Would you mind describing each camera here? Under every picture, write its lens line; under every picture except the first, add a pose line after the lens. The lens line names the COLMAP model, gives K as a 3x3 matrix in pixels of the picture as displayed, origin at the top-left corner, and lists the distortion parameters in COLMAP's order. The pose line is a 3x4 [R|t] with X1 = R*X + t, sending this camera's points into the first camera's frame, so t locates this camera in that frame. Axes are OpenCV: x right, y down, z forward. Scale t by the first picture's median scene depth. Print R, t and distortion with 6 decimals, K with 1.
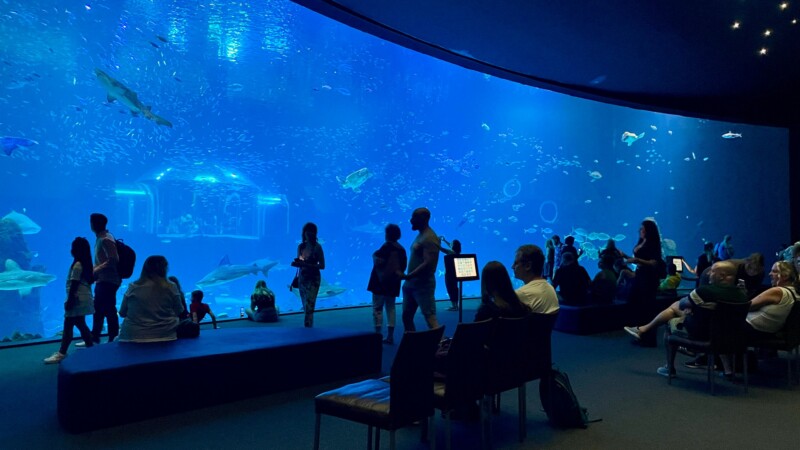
lens RADIAL K [[602.6, 0, 400.0], [0, 602.6, 225.0], [0, 0, 1]] dist [0.000309, -0.002119]
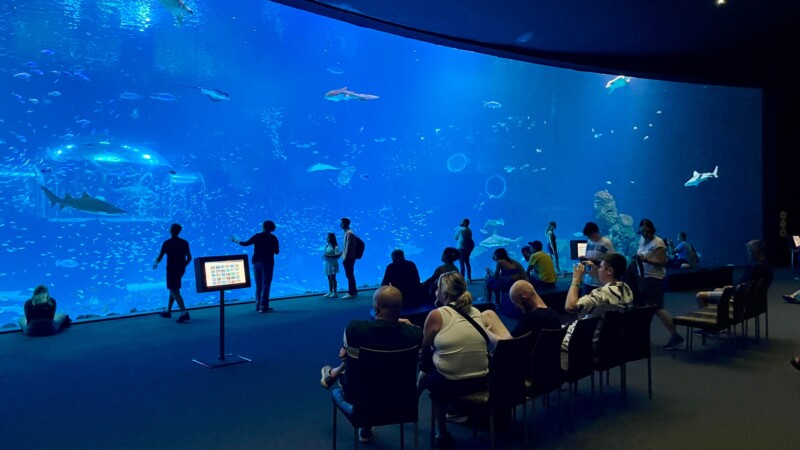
lens RADIAL K [[602.6, 0, 400.0], [0, 602.6, 225.0], [0, 0, 1]] dist [0.000309, -0.002119]
pose [[0.999732, -0.016018, -0.016707, 0.143925], [0.016763, 0.998825, 0.045482, -0.009447], [0.015958, -0.045750, 0.998825, 0.095498]]
